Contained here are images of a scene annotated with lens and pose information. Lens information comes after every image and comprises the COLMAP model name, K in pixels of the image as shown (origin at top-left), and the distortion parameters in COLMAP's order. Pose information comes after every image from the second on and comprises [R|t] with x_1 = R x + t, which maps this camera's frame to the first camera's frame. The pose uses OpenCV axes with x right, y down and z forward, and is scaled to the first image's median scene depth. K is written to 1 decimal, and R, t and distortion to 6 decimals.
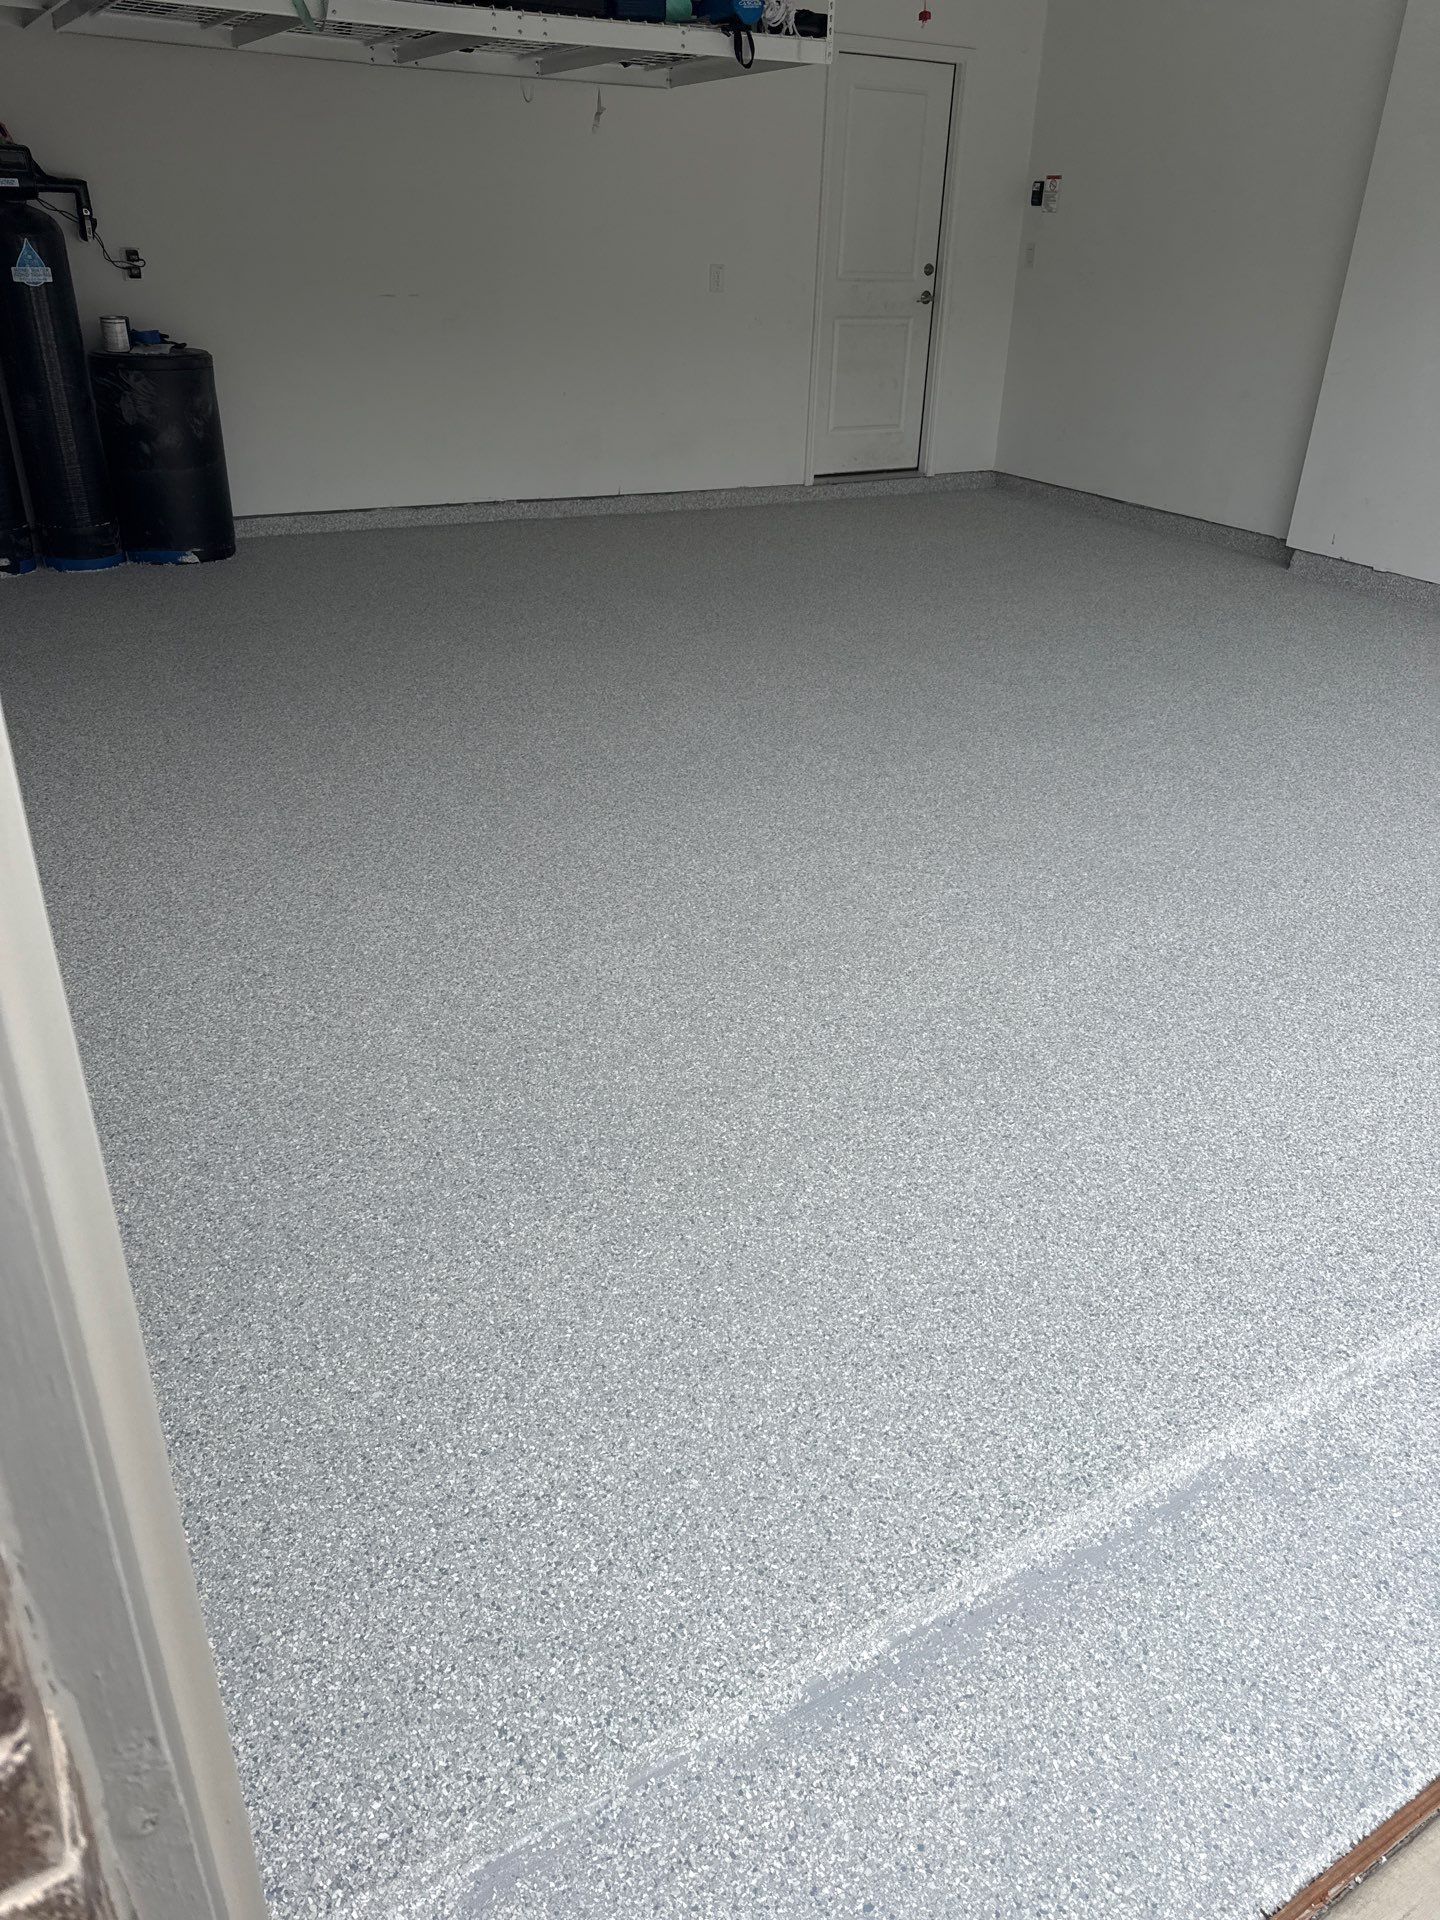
lens RADIAL K [[1353.1, 0, 742.2], [0, 1353.1, 949.6], [0, 0, 1]] dist [0.029281, -0.033830]
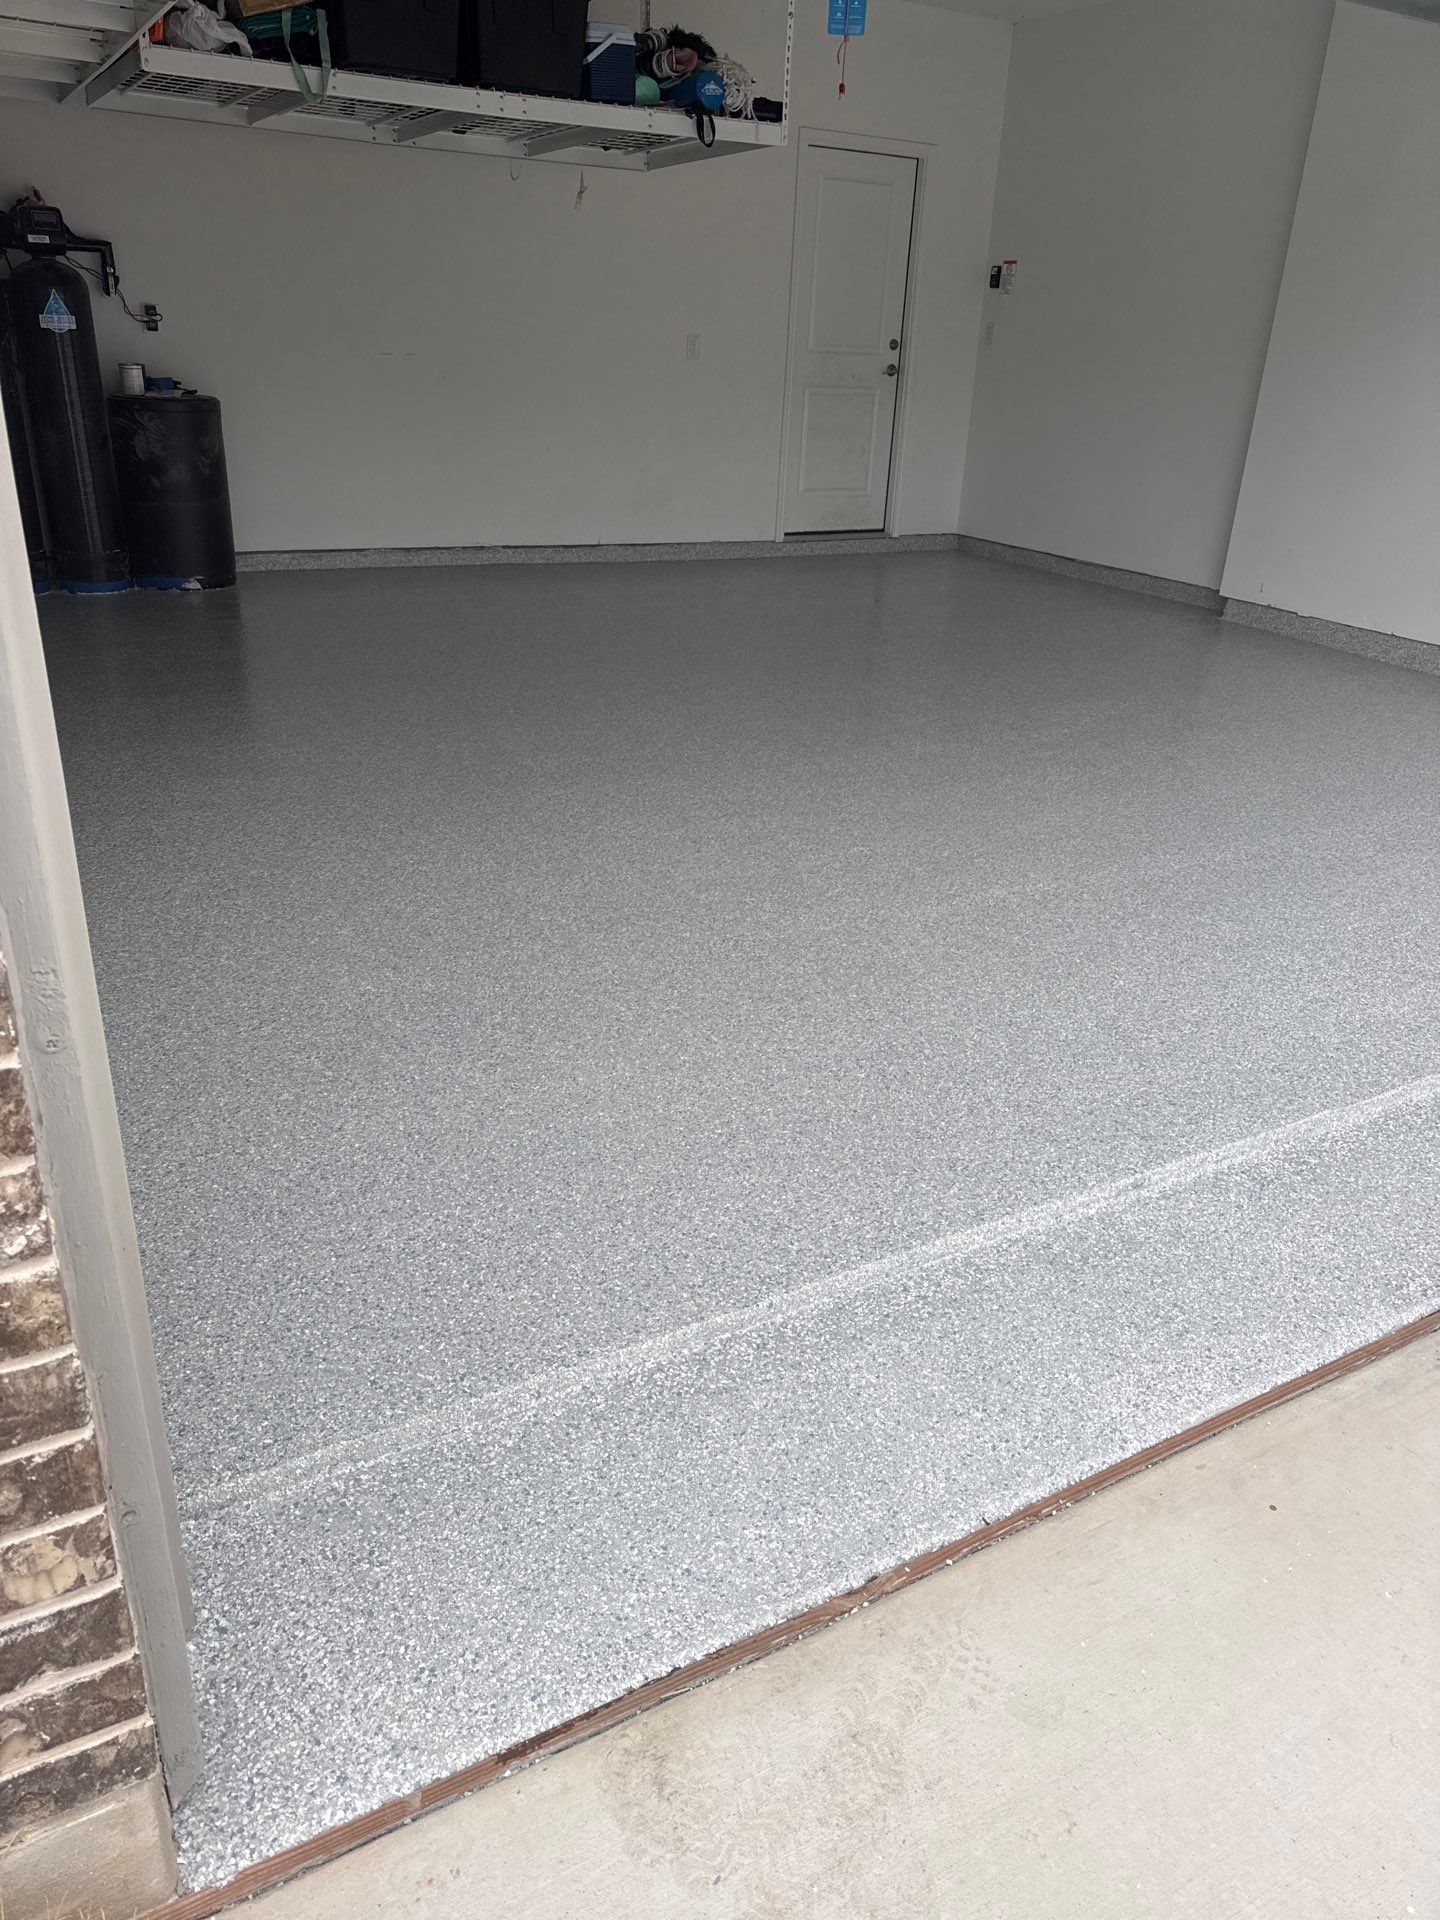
lens RADIAL K [[1355.2, 0, 738.5], [0, 1355.2, 961.7], [0, 0, 1]] dist [0.035681, -0.040334]
pose [[0.999848, 0.016290, -0.006267, 0.046028], [-0.016631, 0.998129, -0.058839, 0.080647], [0.005297, 0.058934, 0.998248, -0.071912]]
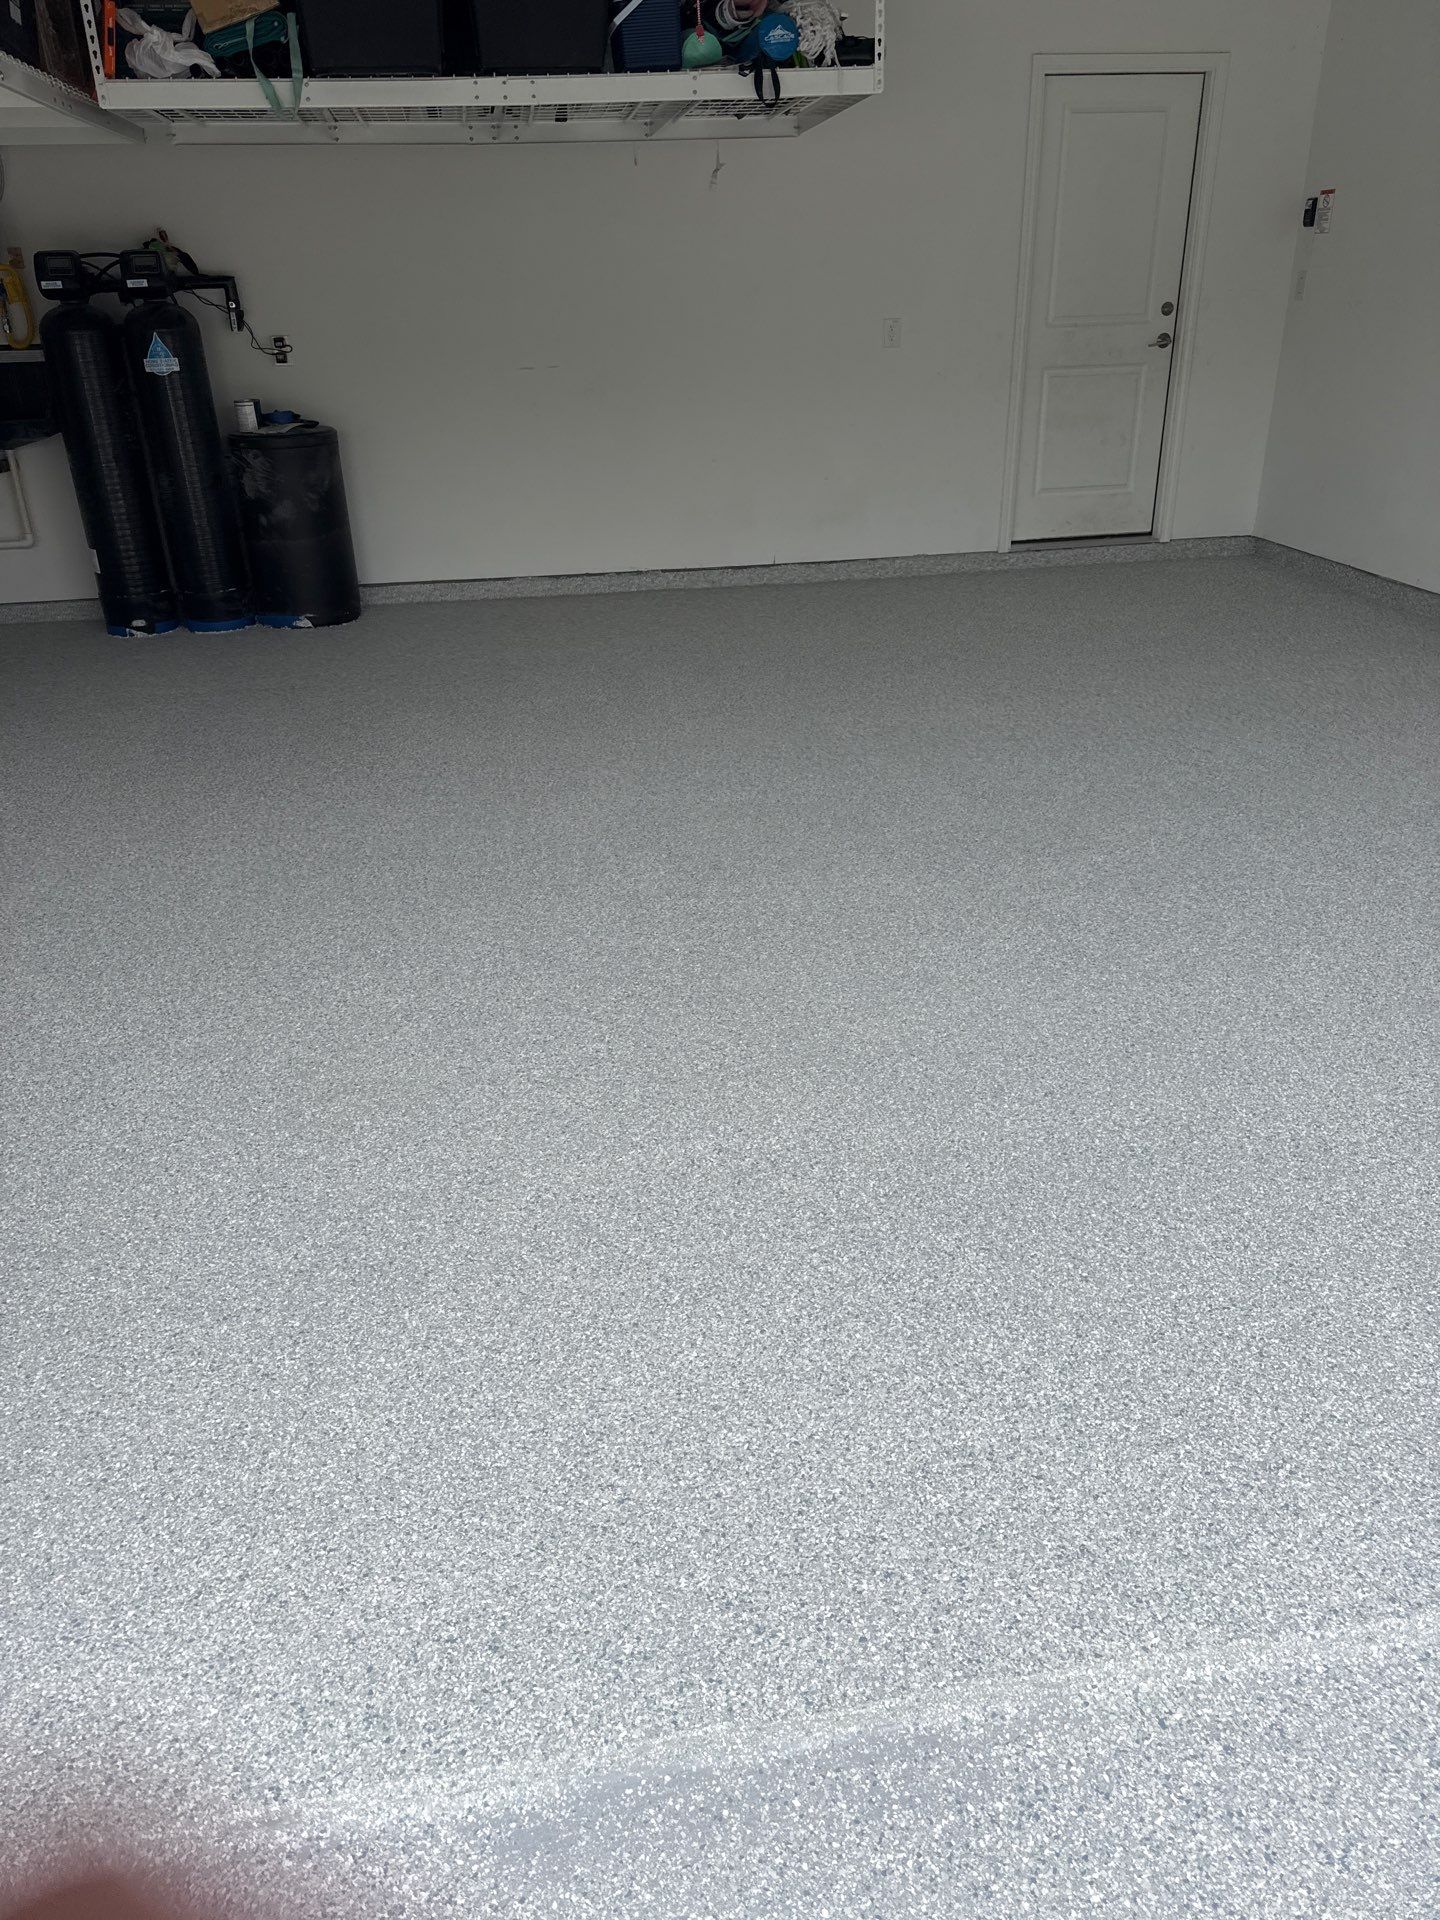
lens RADIAL K [[1375.6, 0, 720.0], [0, 1375.6, 960.0], [0, 0, 1]] dist [0.023499, -0.026762]
pose [[0.927535, 0.110344, -0.357075, 0.367134], [-0.122665, 0.992376, -0.011966, -0.066741], [0.353032, 0.054900, 0.933999, 0.156101]]
